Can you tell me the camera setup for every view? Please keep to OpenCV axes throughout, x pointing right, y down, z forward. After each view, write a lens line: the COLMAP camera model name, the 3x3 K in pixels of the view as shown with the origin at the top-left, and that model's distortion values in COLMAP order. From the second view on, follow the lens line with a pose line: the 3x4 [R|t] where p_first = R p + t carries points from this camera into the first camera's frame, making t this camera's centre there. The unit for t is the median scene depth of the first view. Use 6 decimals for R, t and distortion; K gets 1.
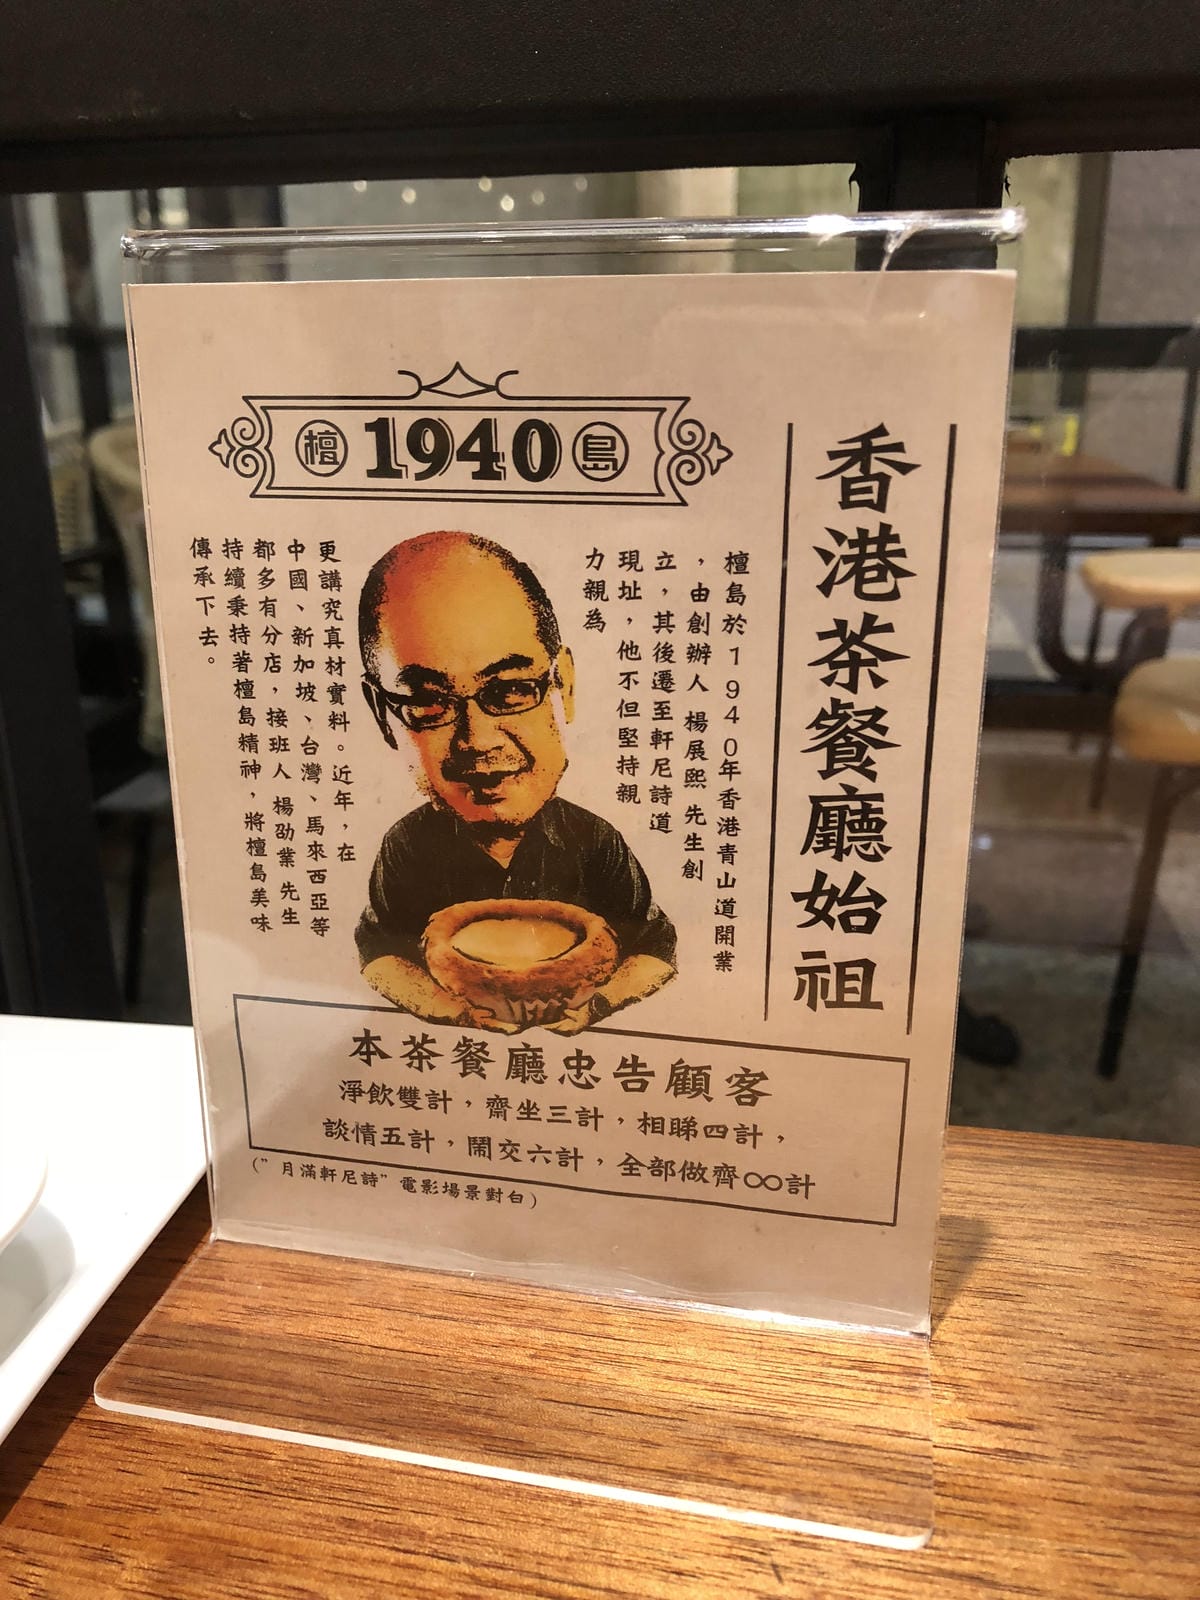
lens RADIAL K [[1279.7, 0, 600.0], [0, 1279.7, 800.0], [0, 0, 1]] dist [0.060448, -0.166209]
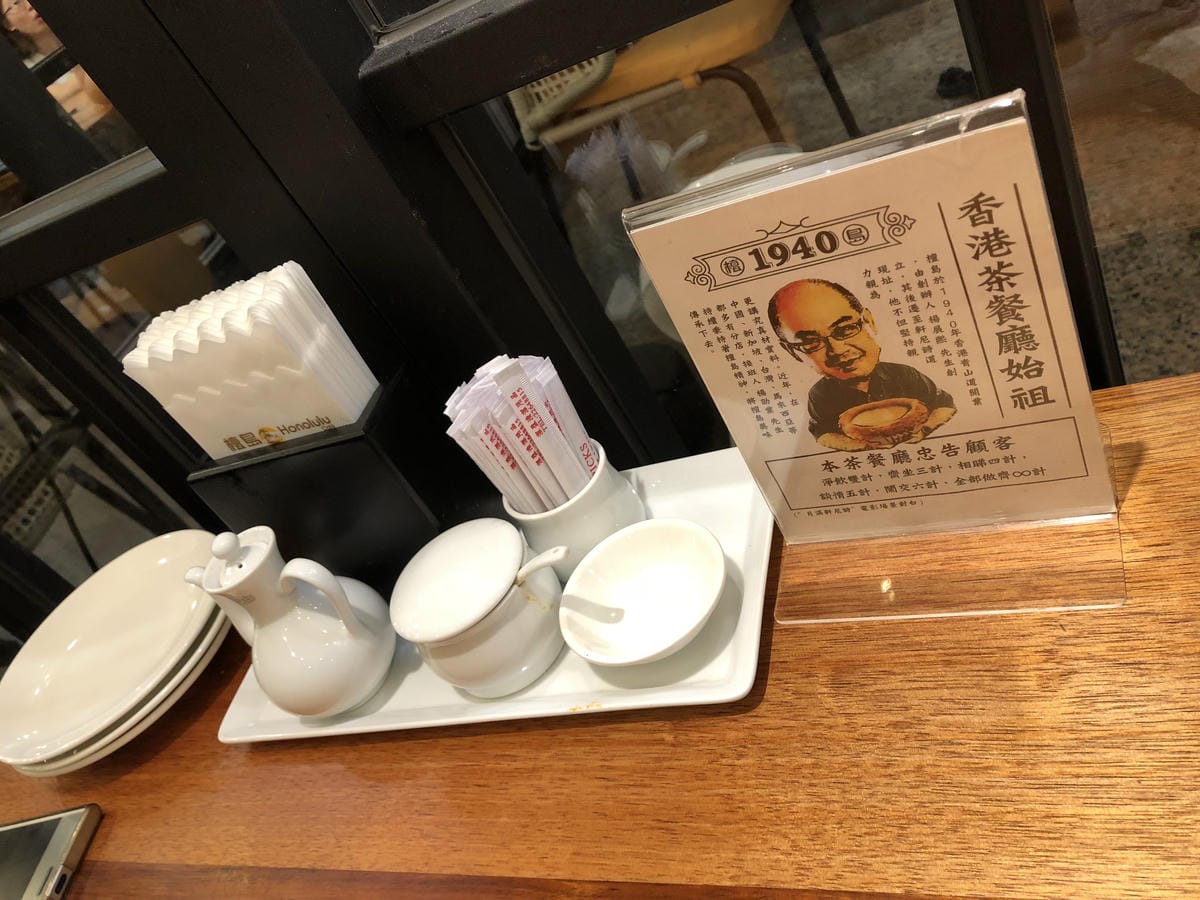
lens RADIAL K [[993.6, 0, 600.0], [0, 993.6, 450.0], [0, 0, 1]] dist [-0.001771, -0.002129]
pose [[0.892159, -0.287641, -0.348304, 0.091788], [0.400515, 0.860280, 0.315445, -0.630208], [0.208904, -0.420928, 0.882711, -0.724471]]
